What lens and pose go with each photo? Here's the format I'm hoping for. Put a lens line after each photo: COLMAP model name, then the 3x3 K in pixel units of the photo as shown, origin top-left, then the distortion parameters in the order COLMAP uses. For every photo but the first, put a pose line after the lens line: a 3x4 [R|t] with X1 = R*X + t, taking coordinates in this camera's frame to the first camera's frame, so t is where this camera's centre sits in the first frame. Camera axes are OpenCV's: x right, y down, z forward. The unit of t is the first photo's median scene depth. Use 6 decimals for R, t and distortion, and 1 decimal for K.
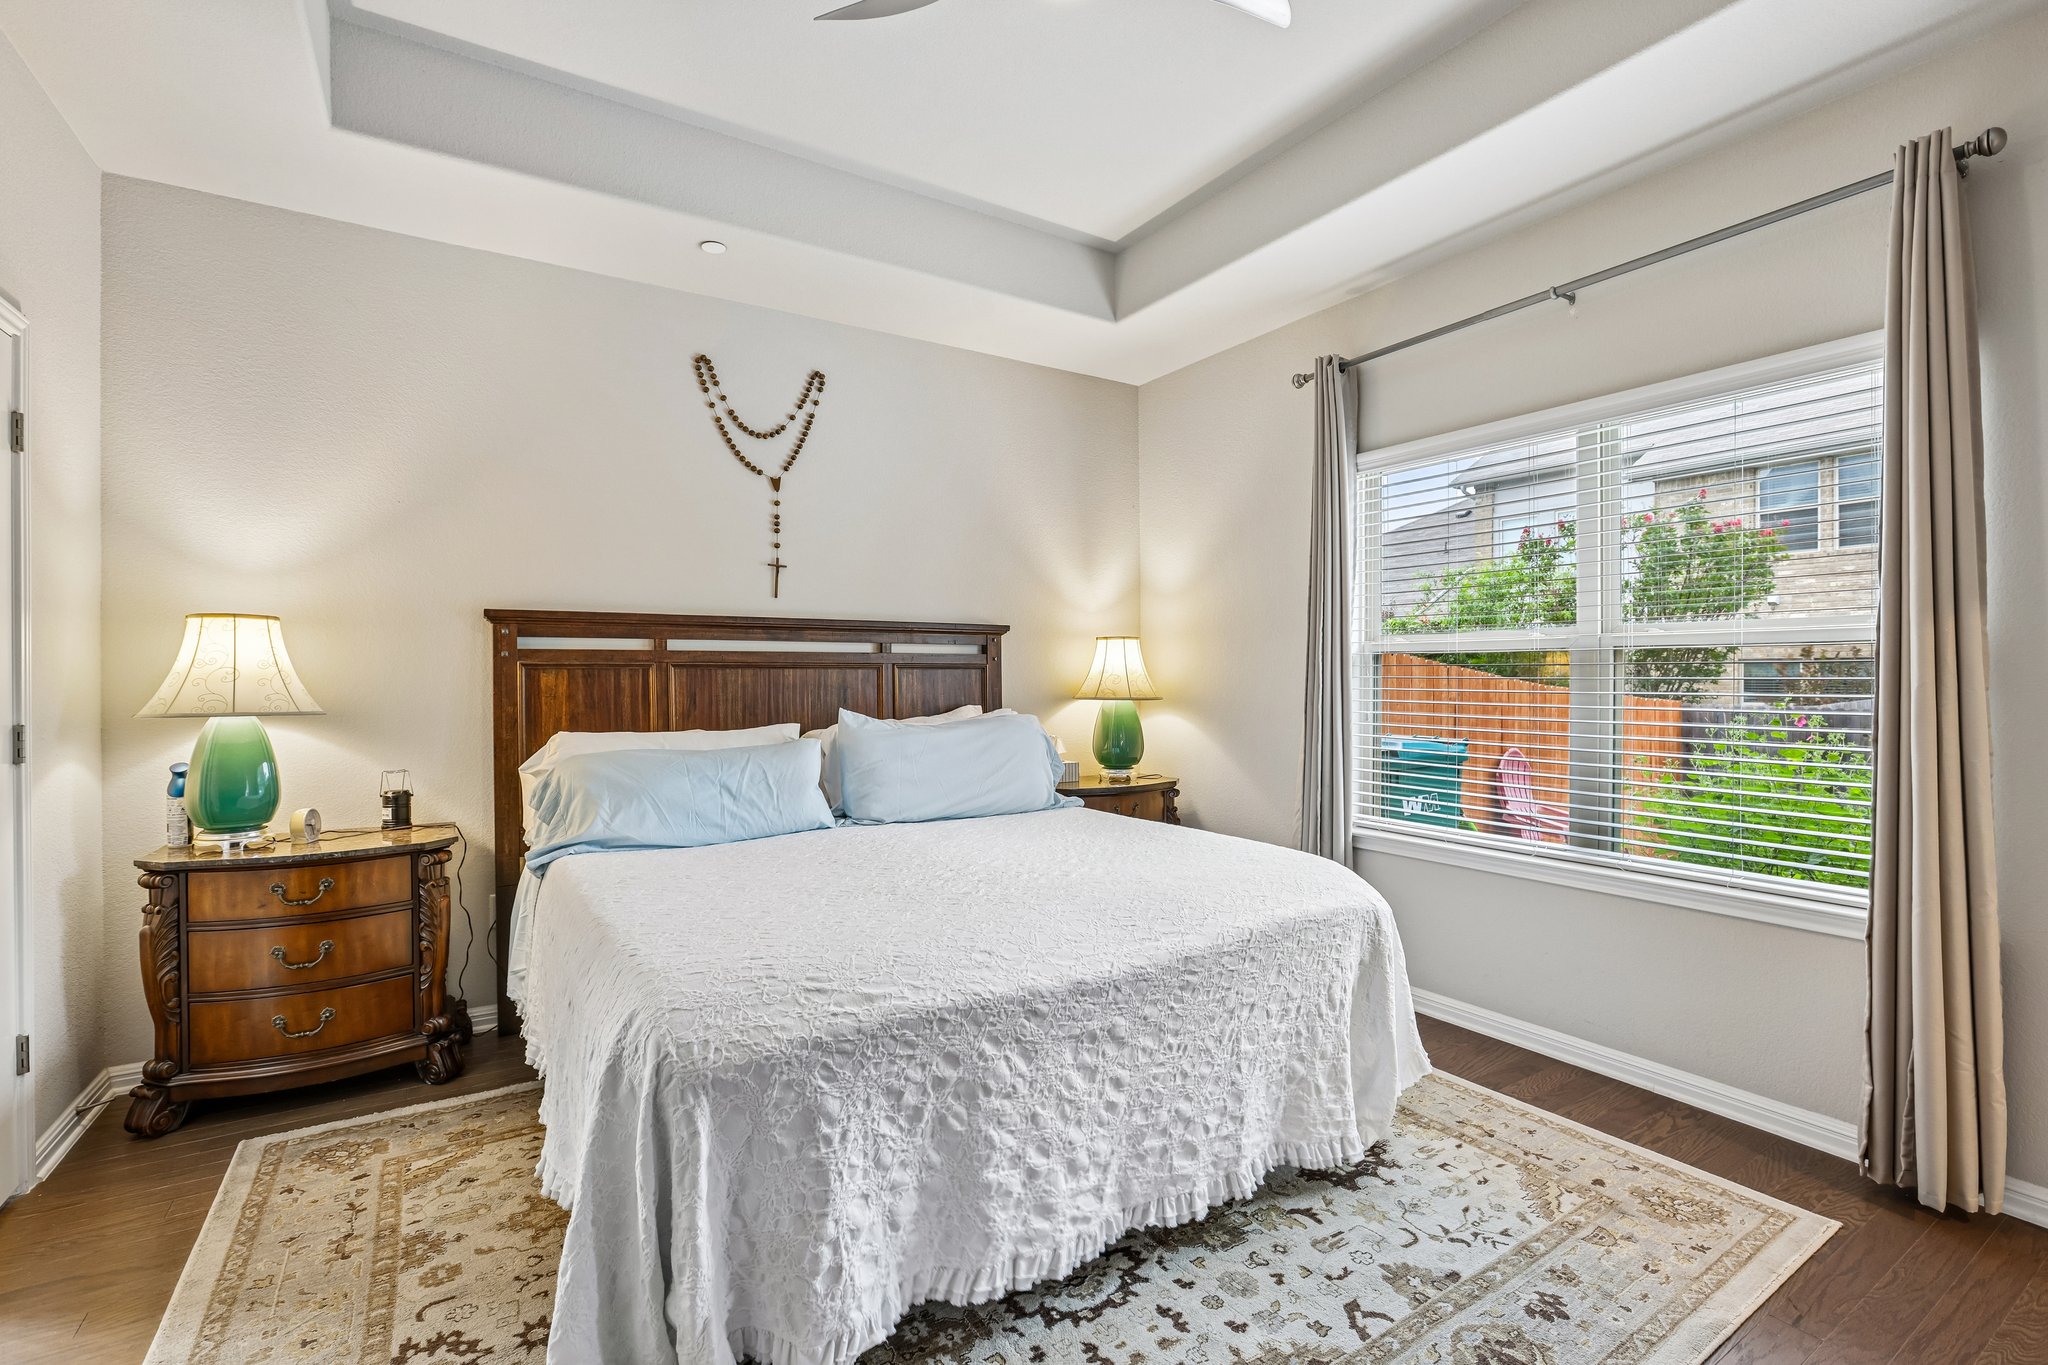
lens RADIAL K [[928.7, 0, 1041.6], [0, 928.7, 687.9], [0, 0, 1]] dist [-0.068735, 0.061460]
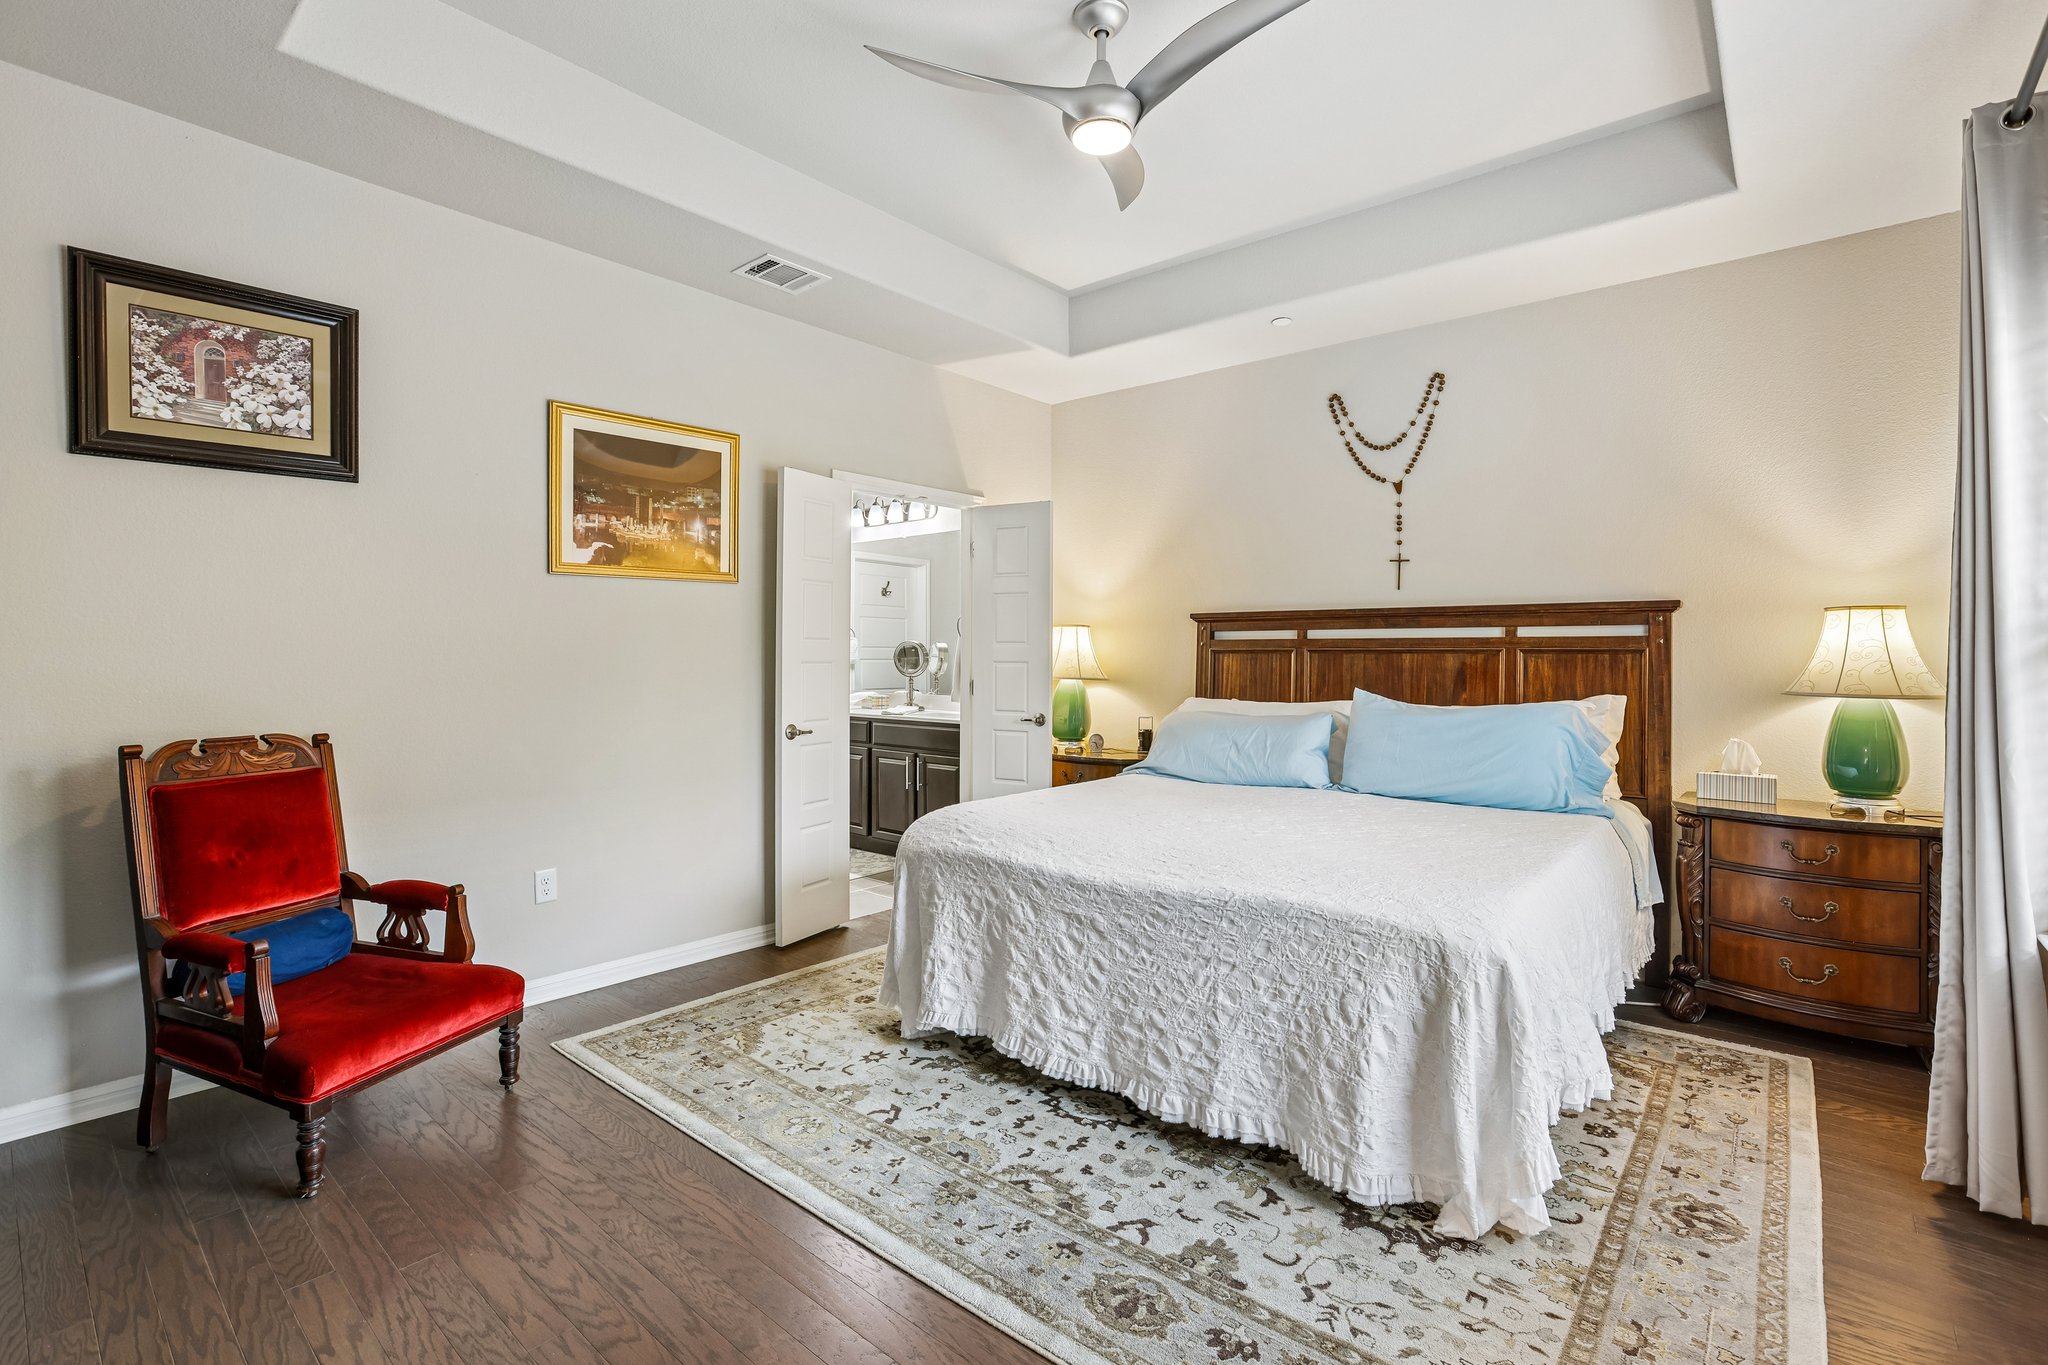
lens RADIAL K [[928.7, 0, 1041.6], [0, 928.7, 687.9], [0, 0, 1]] dist [-0.068735, 0.061460]
pose [[0.301869, 0.031118, -0.952841, 1.096075], [-0.020361, 0.999450, 0.026190, 0.000727], [0.953132, 0.011494, 0.302336, 0.434975]]
